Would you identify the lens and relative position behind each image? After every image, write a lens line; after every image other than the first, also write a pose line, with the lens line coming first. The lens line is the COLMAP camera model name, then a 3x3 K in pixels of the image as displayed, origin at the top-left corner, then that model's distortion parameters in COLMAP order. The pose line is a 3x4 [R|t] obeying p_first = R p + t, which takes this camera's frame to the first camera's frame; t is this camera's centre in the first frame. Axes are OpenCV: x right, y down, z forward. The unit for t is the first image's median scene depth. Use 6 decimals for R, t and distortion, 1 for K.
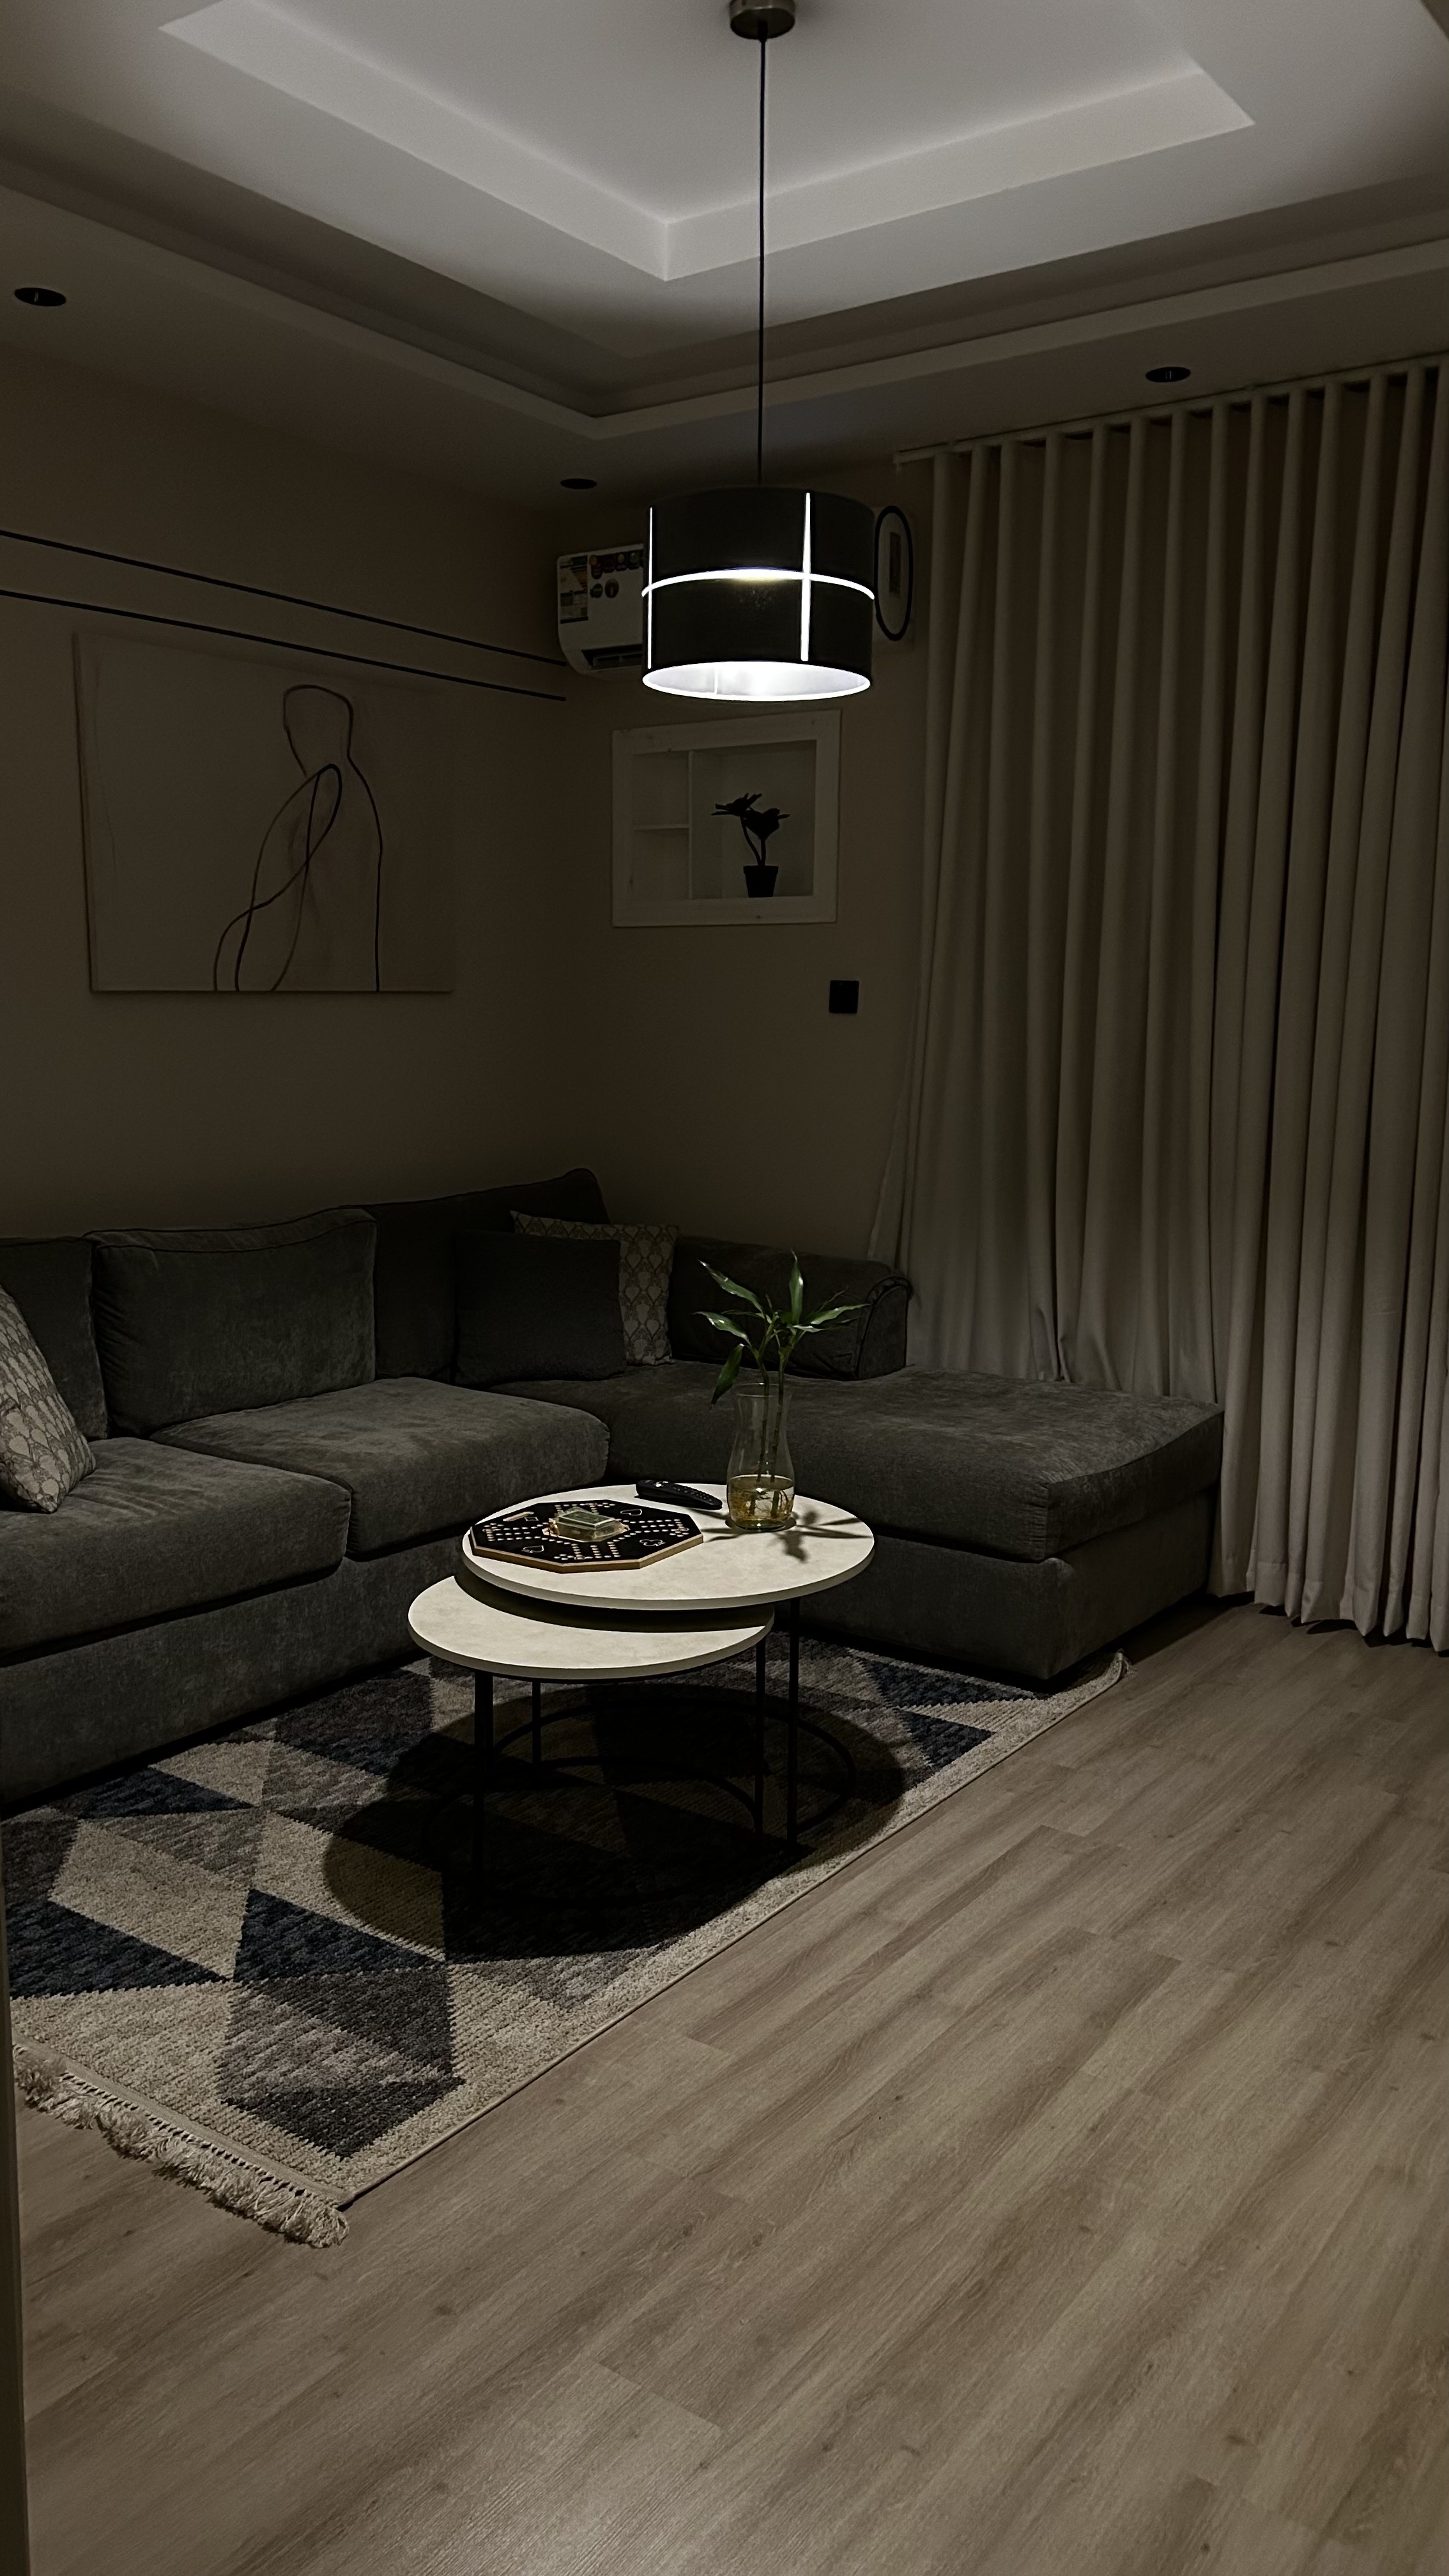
lens RADIAL K [[1938.2, 0, 740.5], [0, 1938.2, 1307.6], [0, 0, 1]] dist [0.036404, -0.021214]
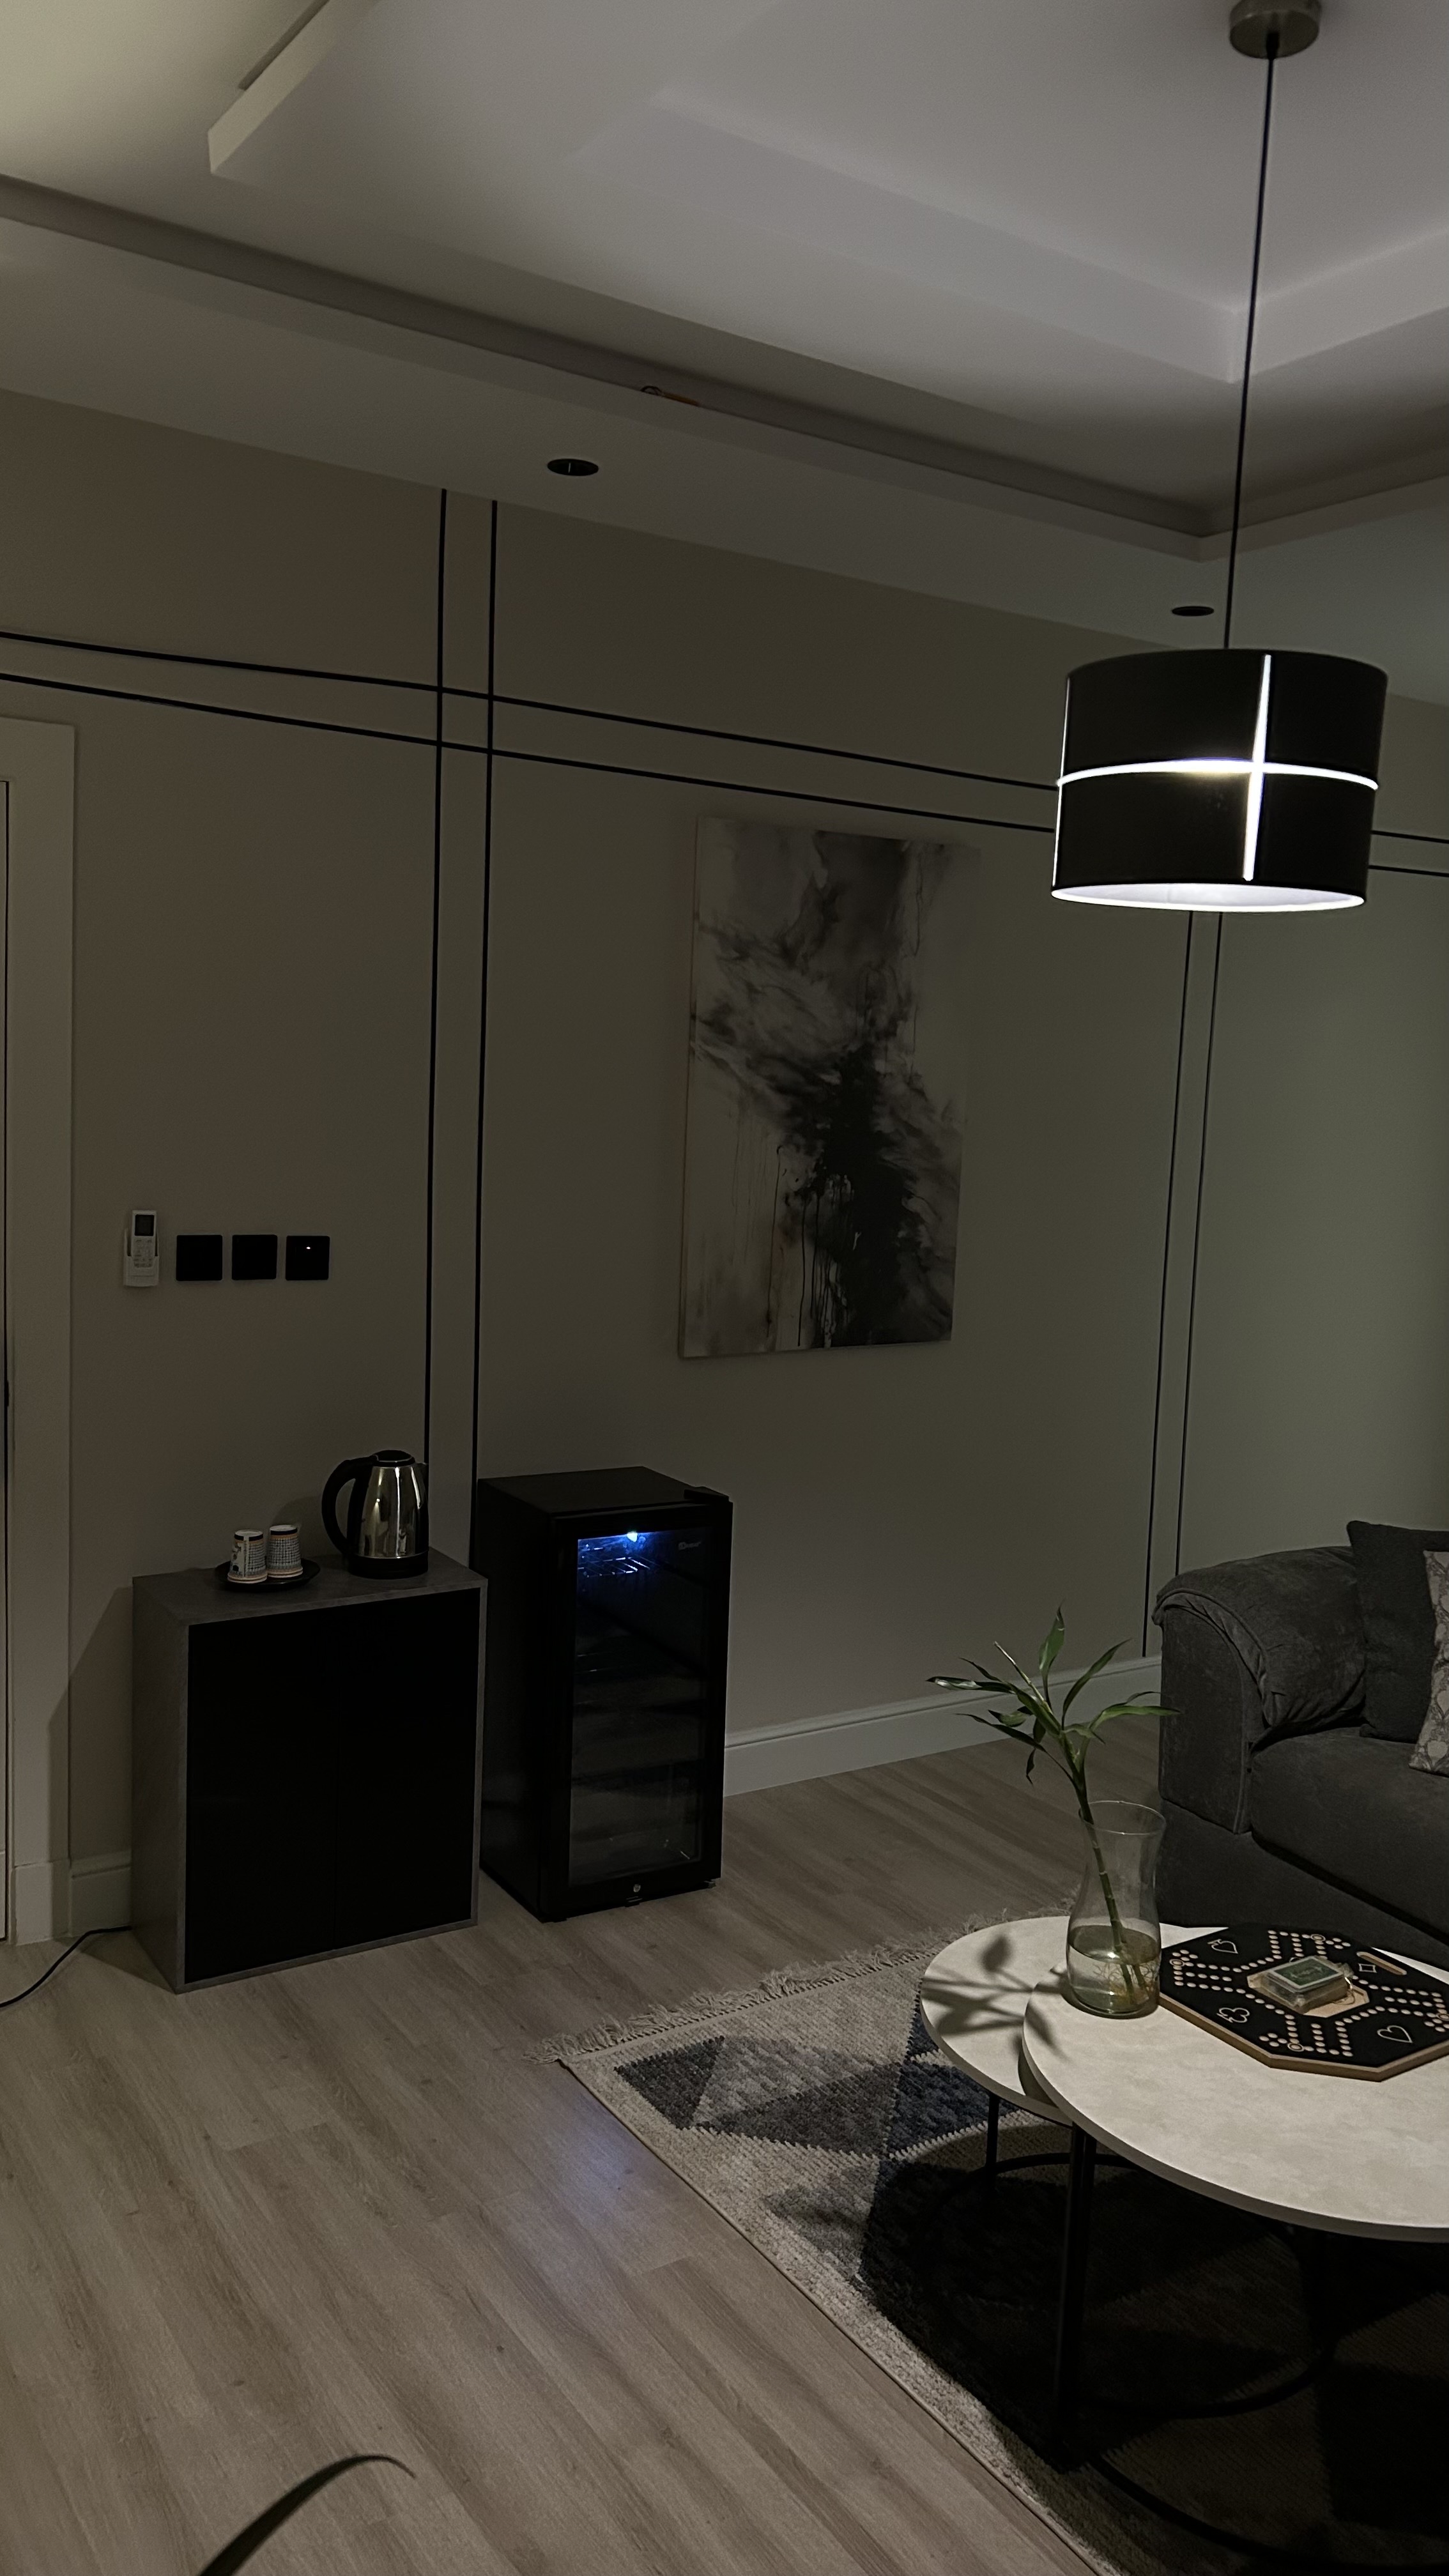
lens RADIAL K [[1938.2, 0, 739.7], [0, 1938.2, 1284.8], [0, 0, 1]] dist [0.036404, -0.021214]
pose [[-0.359281, 0.088000, -0.929071, 0.920813], [-0.195604, 0.966330, 0.167171, -0.319606], [0.912500, 0.241791, -0.329971, 1.299130]]
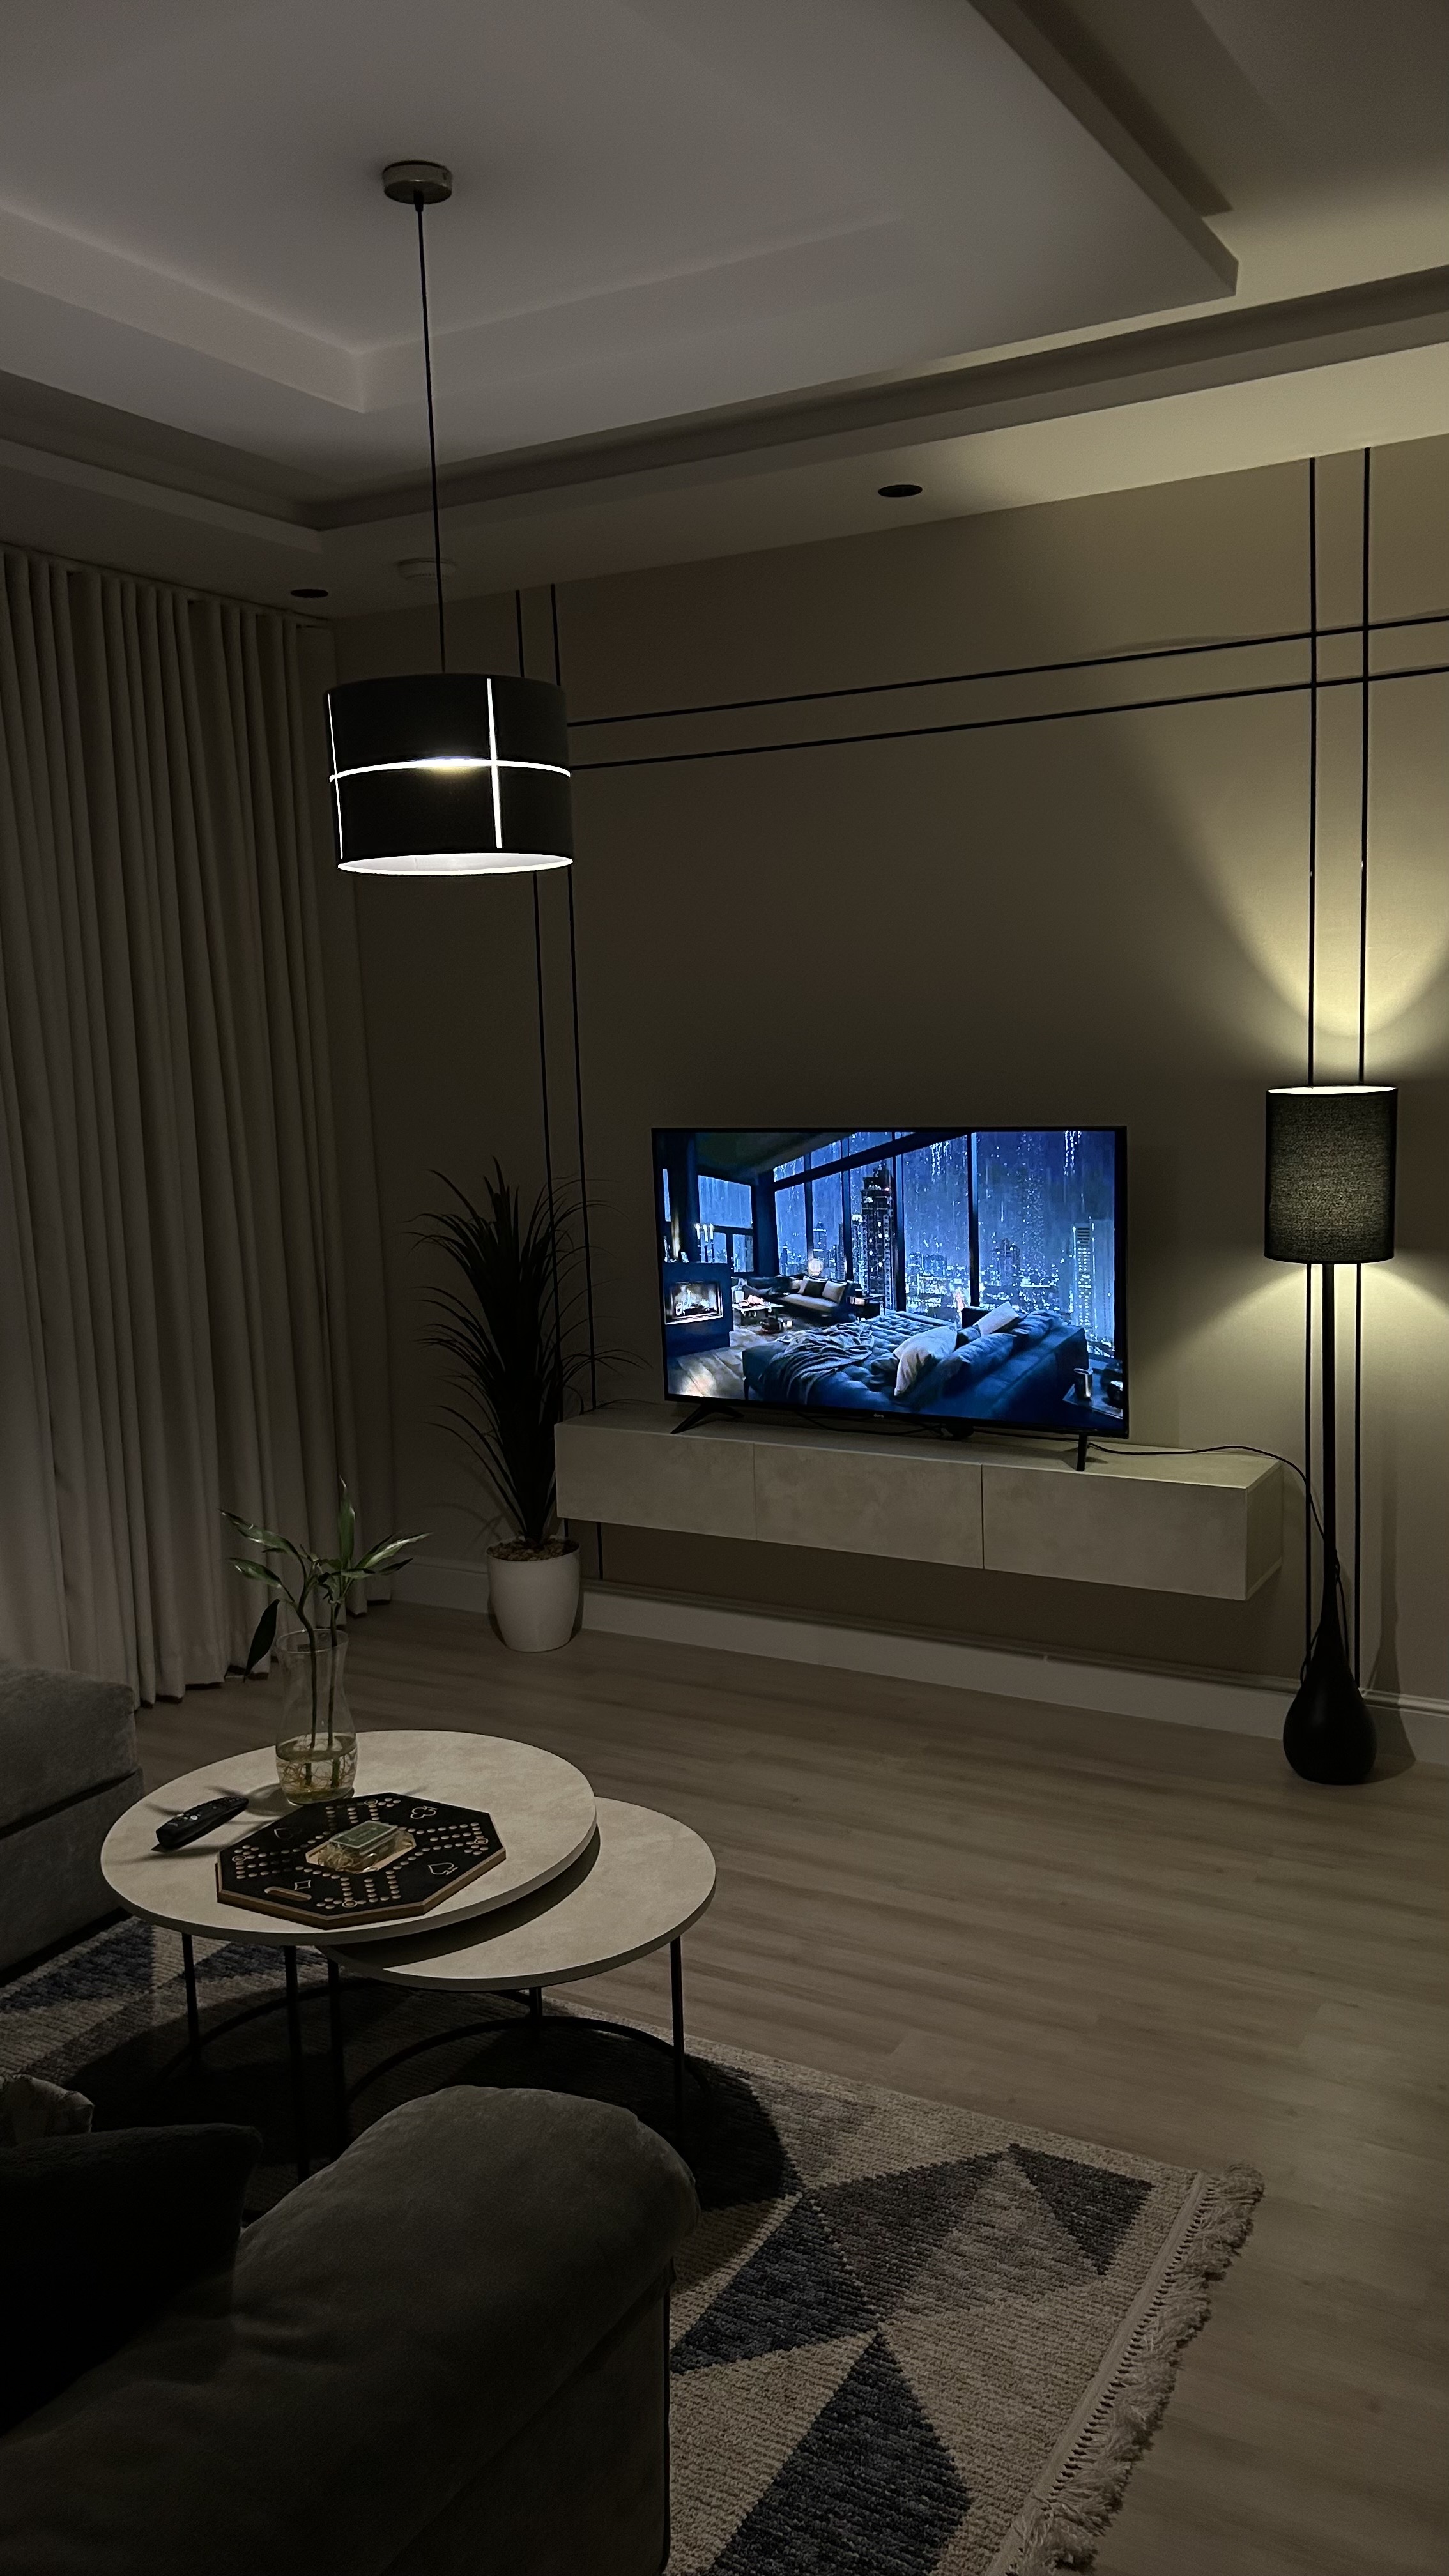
lens RADIAL K [[1938.2, 0, 702.6], [0, 1938.2, 1298.8], [0, 0, 1]] dist [0.036404, -0.021214]
pose [[-0.085268, -0.150300, 0.984956, -1.156834], [0.187360, 0.968503, 0.164009, -0.293094], [-0.978583, 0.198526, -0.054422, 1.132000]]
